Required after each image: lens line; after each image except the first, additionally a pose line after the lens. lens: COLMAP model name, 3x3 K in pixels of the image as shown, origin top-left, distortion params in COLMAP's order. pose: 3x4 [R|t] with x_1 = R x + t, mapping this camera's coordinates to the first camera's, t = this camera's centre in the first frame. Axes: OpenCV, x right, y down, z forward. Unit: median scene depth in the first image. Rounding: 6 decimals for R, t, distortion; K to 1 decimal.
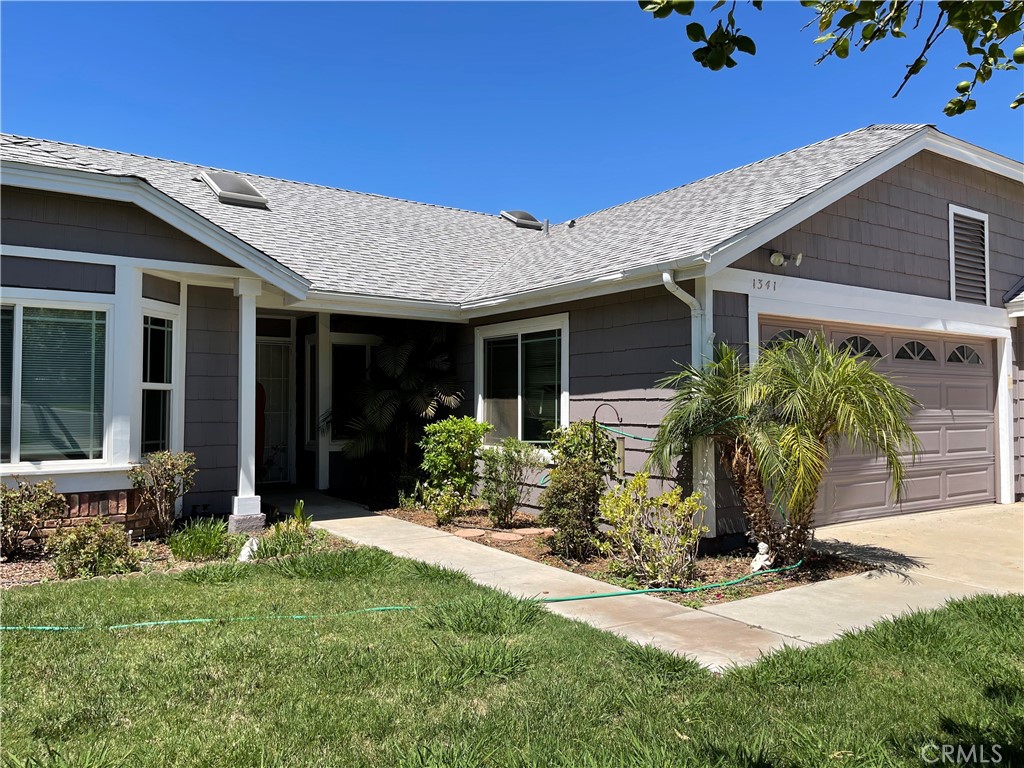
lens RADIAL K [[771.2, 0, 529.6], [0, 771.2, 386.2], [0, 0, 1]] dist [0.062643, -0.082512]
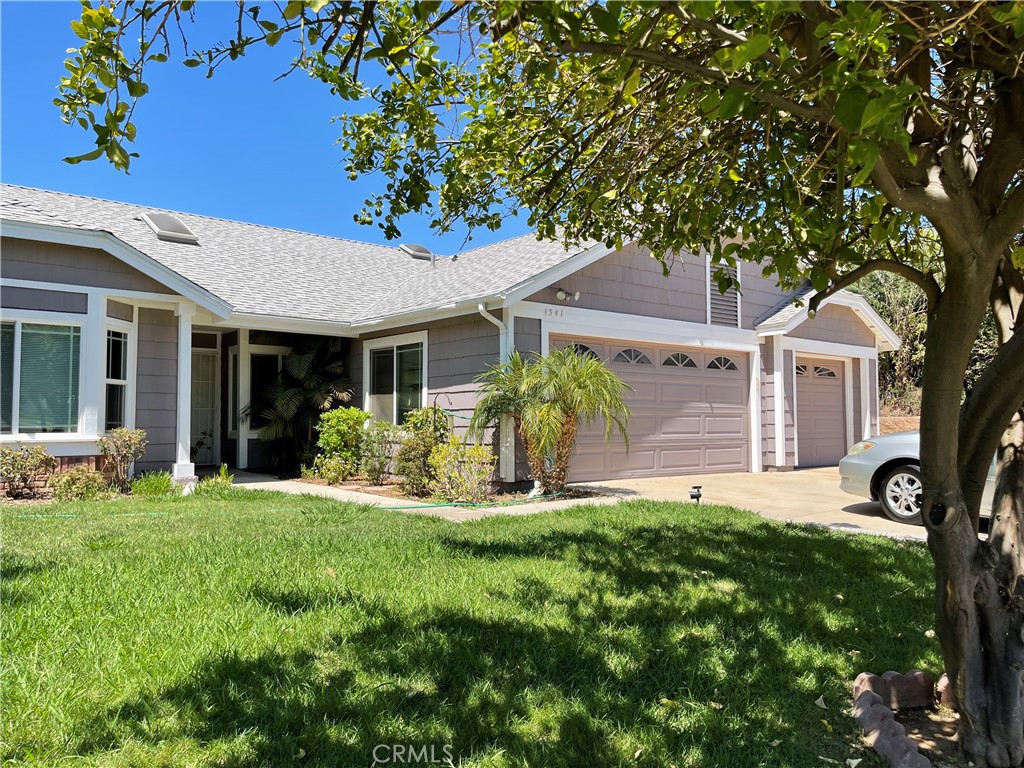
lens RADIAL K [[771.2, 0, 529.6], [0, 771.2, 386.2], [0, 0, 1]] dist [0.062643, -0.082512]
pose [[0.996024, 0.001603, 0.089071, 0.107232], [0.000422, 0.999742, -0.022703, 0.034926], [-0.089085, 0.022650, 0.995766, -0.376324]]
